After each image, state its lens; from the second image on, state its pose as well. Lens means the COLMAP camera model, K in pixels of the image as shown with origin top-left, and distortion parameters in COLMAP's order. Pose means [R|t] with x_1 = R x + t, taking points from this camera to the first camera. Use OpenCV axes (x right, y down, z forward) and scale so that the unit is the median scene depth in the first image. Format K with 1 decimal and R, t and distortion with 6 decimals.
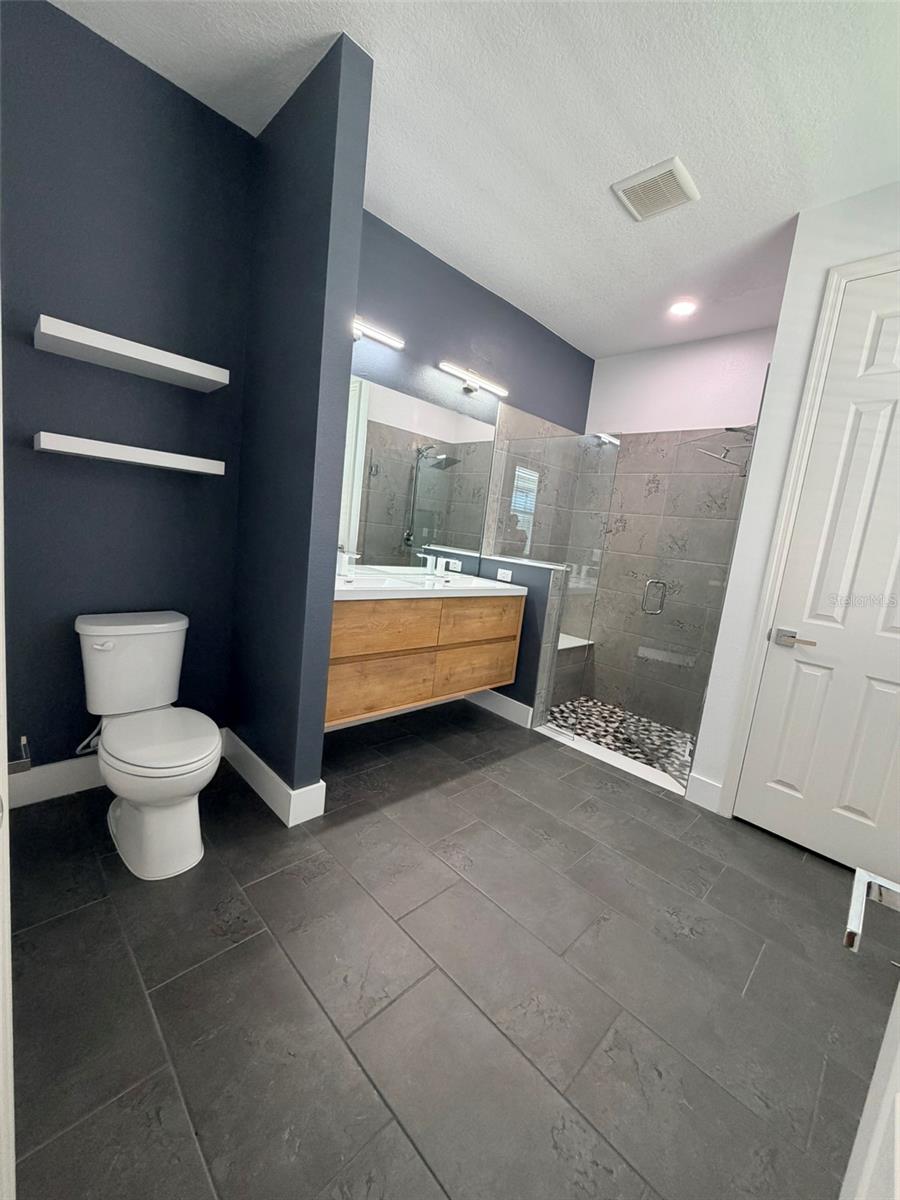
lens RADIAL K [[478.4, 0, 448.6], [0, 478.4, 595.7], [0, 0, 1]] dist [-0.001295, 0.000113]
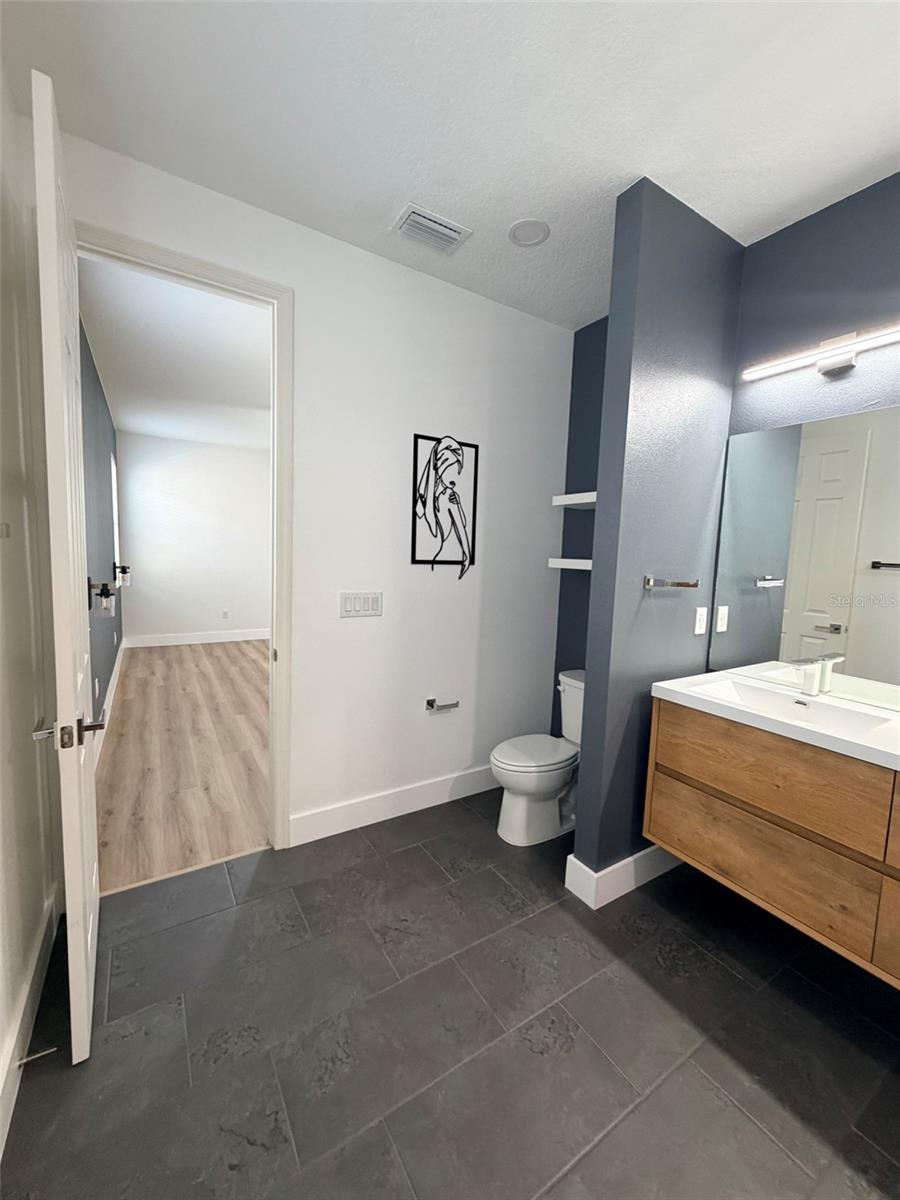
lens RADIAL K [[478.4, 0, 452.2], [0, 478.4, 600.7], [0, 0, 1]] dist [-0.001295, 0.000113]
pose [[-0.211917, -0.027514, -0.976900, 0.574731], [-0.197525, 0.980179, 0.015242, -0.084304], [0.957118, 0.196192, -0.213152, 0.618940]]
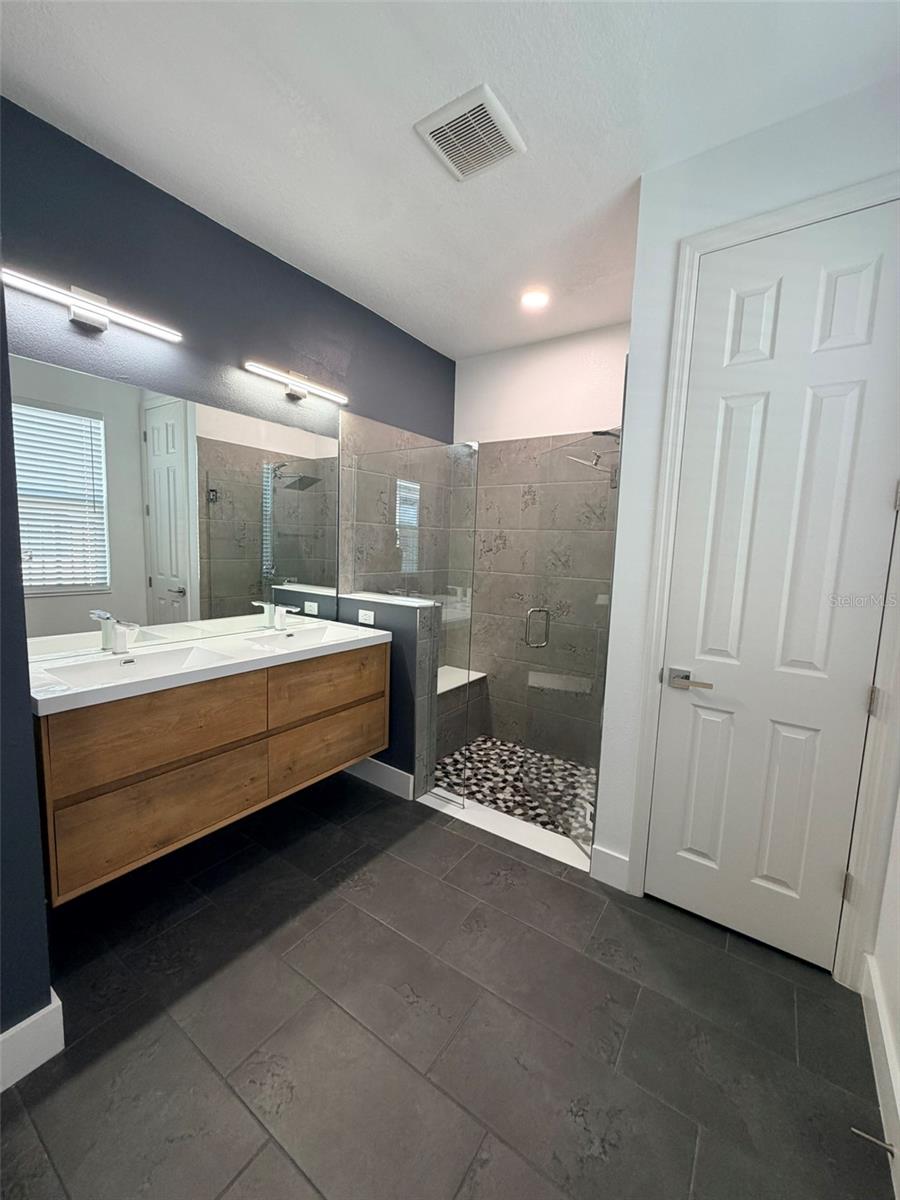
lens RADIAL K [[478.4, 0, 449.5], [0, 478.4, 594.6], [0, 0, 1]] dist [-0.001295, 0.000113]
pose [[0.980240, -0.095386, 0.173297, 0.148278], [0.098863, 0.995034, -0.011528, -0.072332], [-0.171337, 0.028433, 0.984802, 0.198198]]
